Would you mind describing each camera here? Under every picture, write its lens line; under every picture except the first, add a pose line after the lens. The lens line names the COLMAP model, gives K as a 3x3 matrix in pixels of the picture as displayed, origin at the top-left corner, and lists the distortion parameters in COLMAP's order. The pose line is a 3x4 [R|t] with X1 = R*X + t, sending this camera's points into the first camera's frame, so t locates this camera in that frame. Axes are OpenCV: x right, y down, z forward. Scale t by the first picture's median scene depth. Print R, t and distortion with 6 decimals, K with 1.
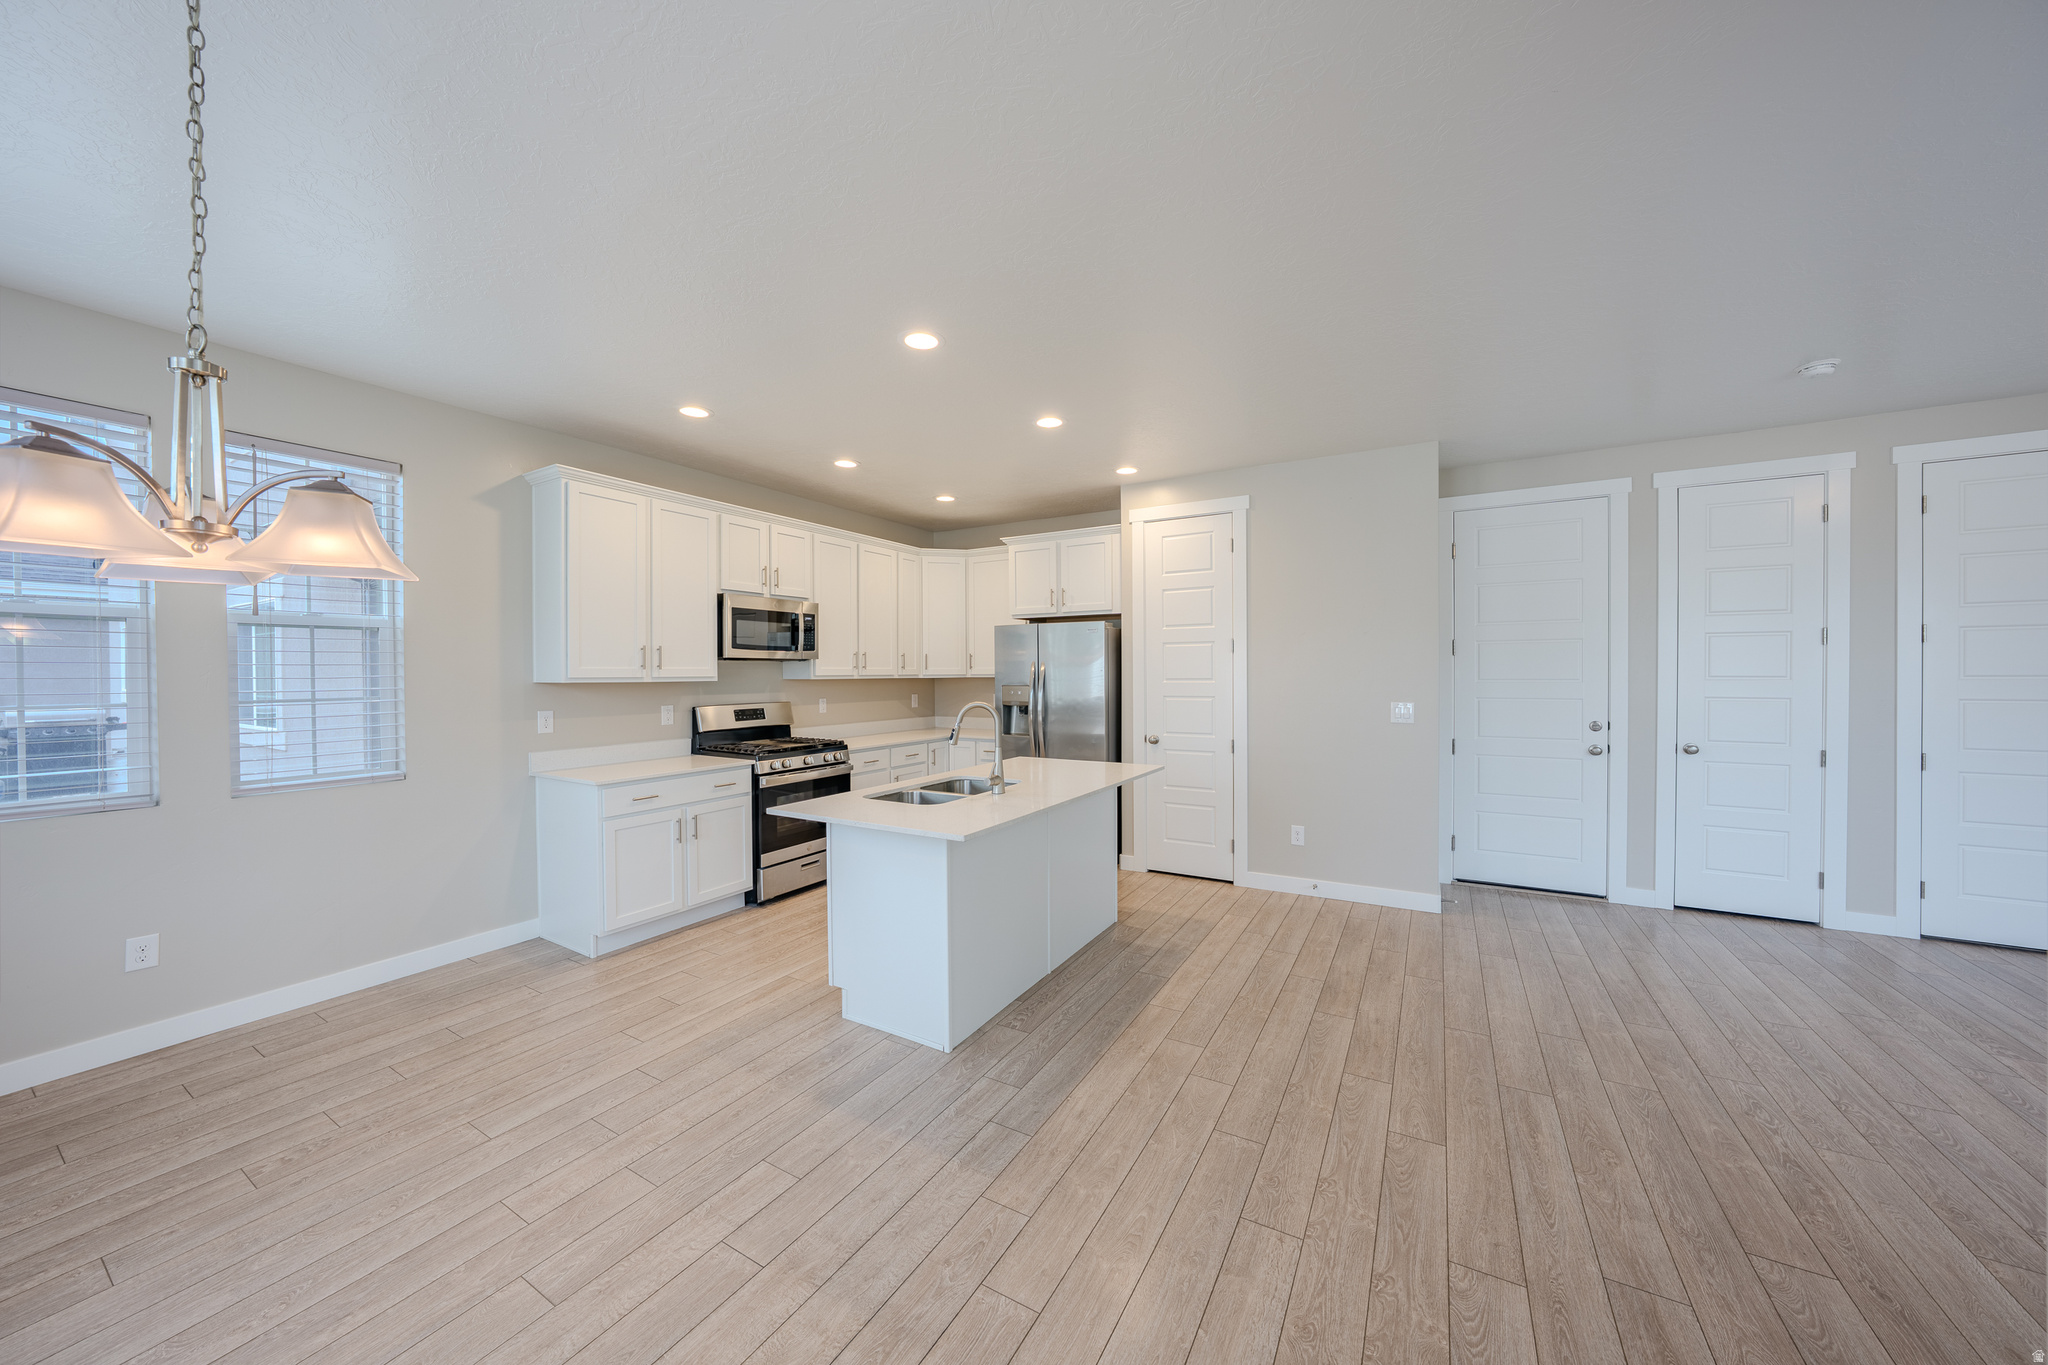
lens RADIAL K [[696.3, 0, 1024.0], [0, 696.3, 682.5], [0, 0, 1]] dist [-0.009164, 0.000094]
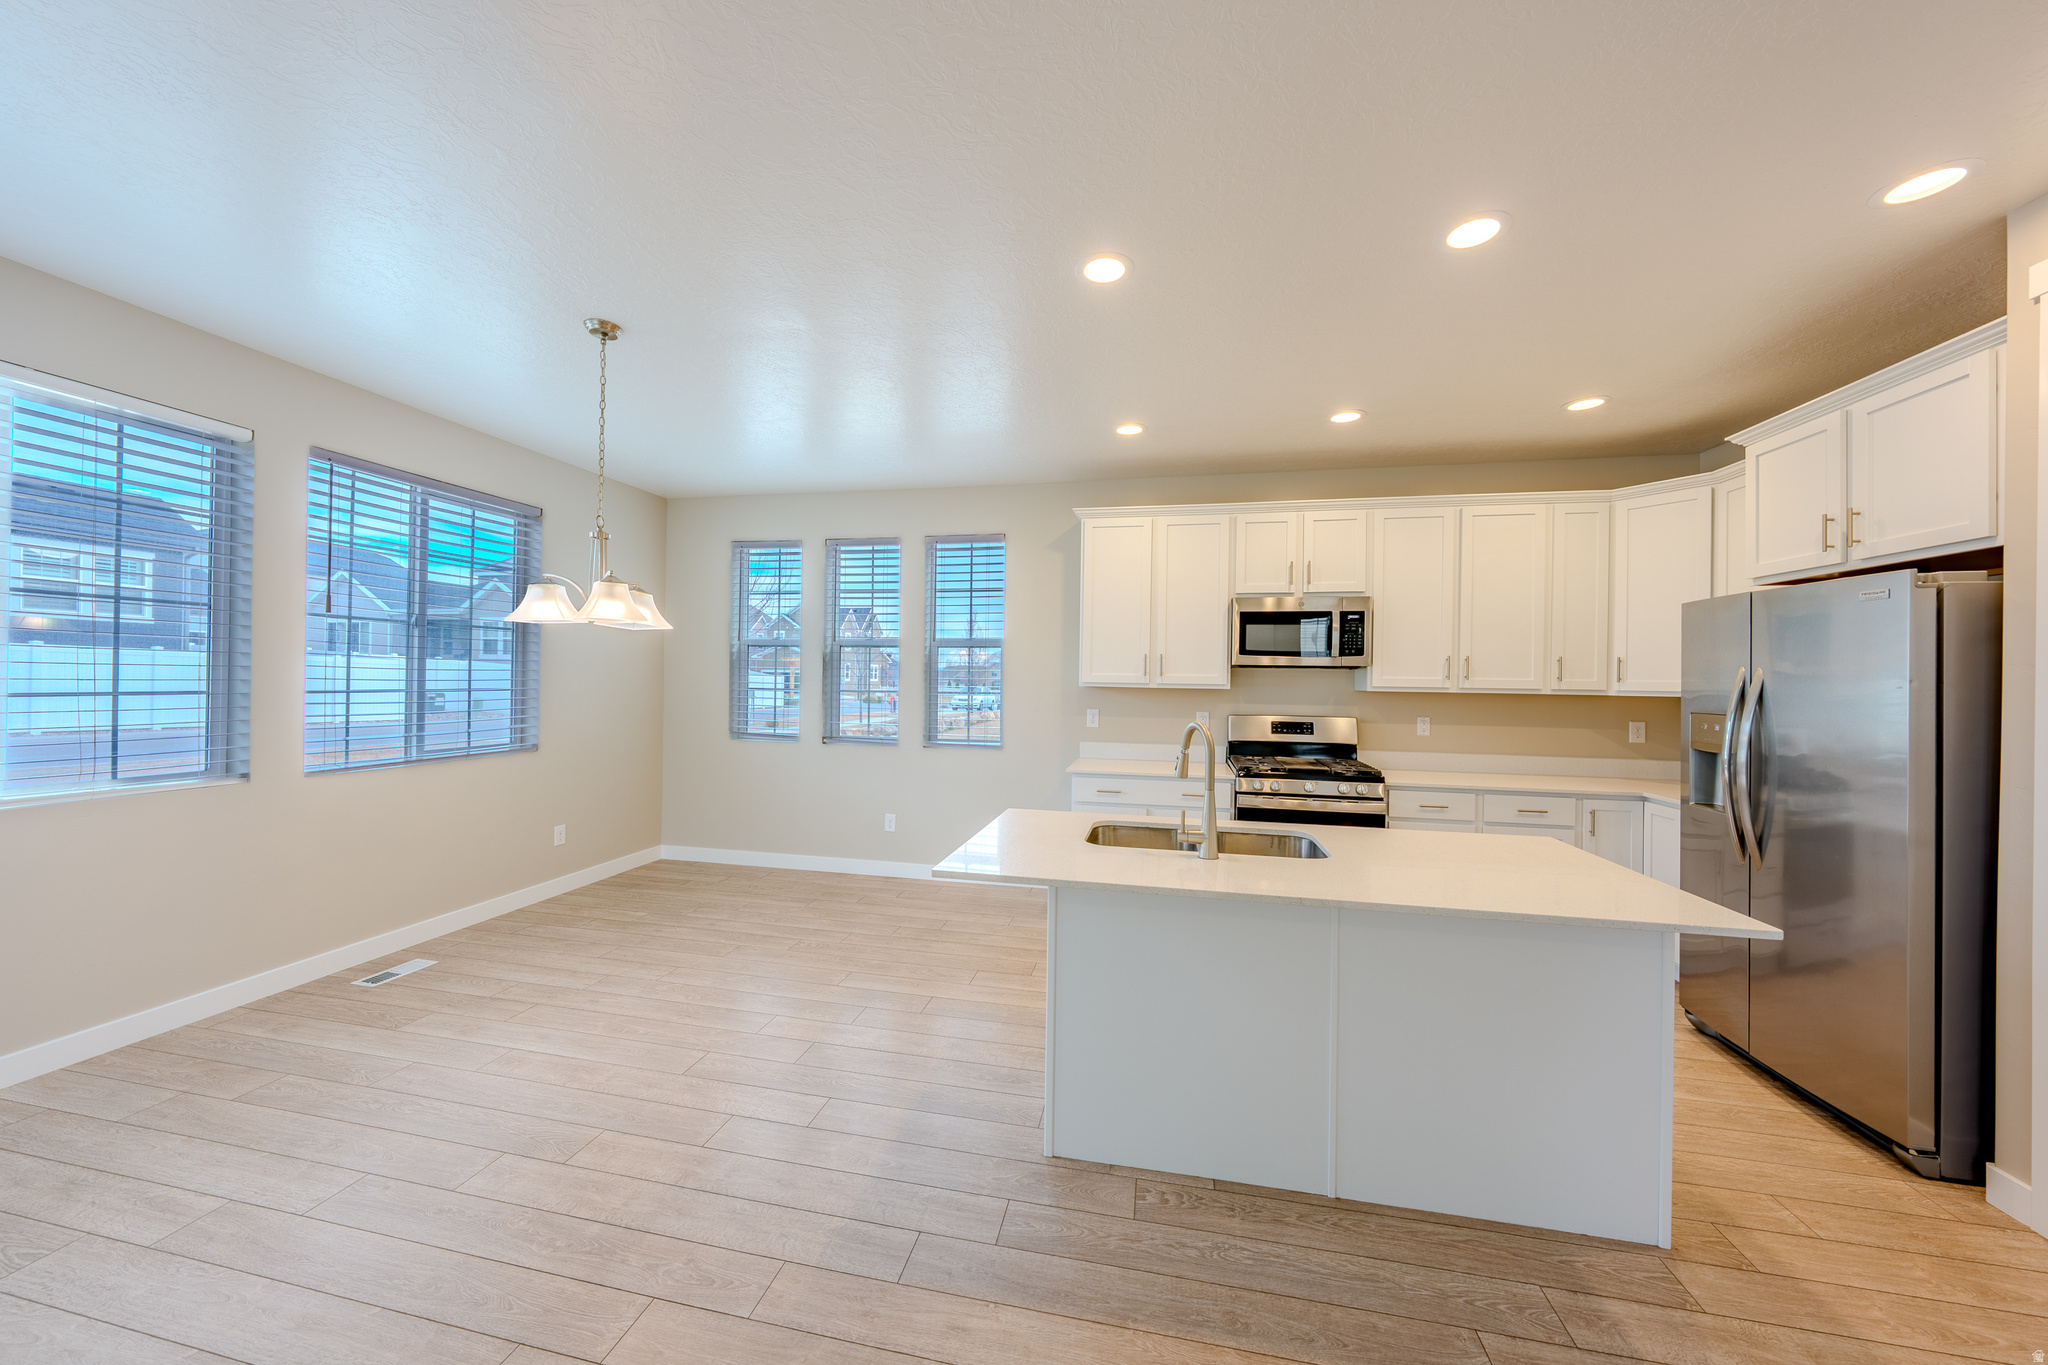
lens RADIAL K [[692.1, 0, 1022.2], [0, 692.1, 673.8], [0, 0, 1]] dist [-0.000015, 0.000137]
pose [[0.334323, 0.001702, -0.942457, 0.405376], [-0.030634, 0.999490, -0.009062, -0.006448], [0.941961, 0.031901, 0.334204, 0.446678]]
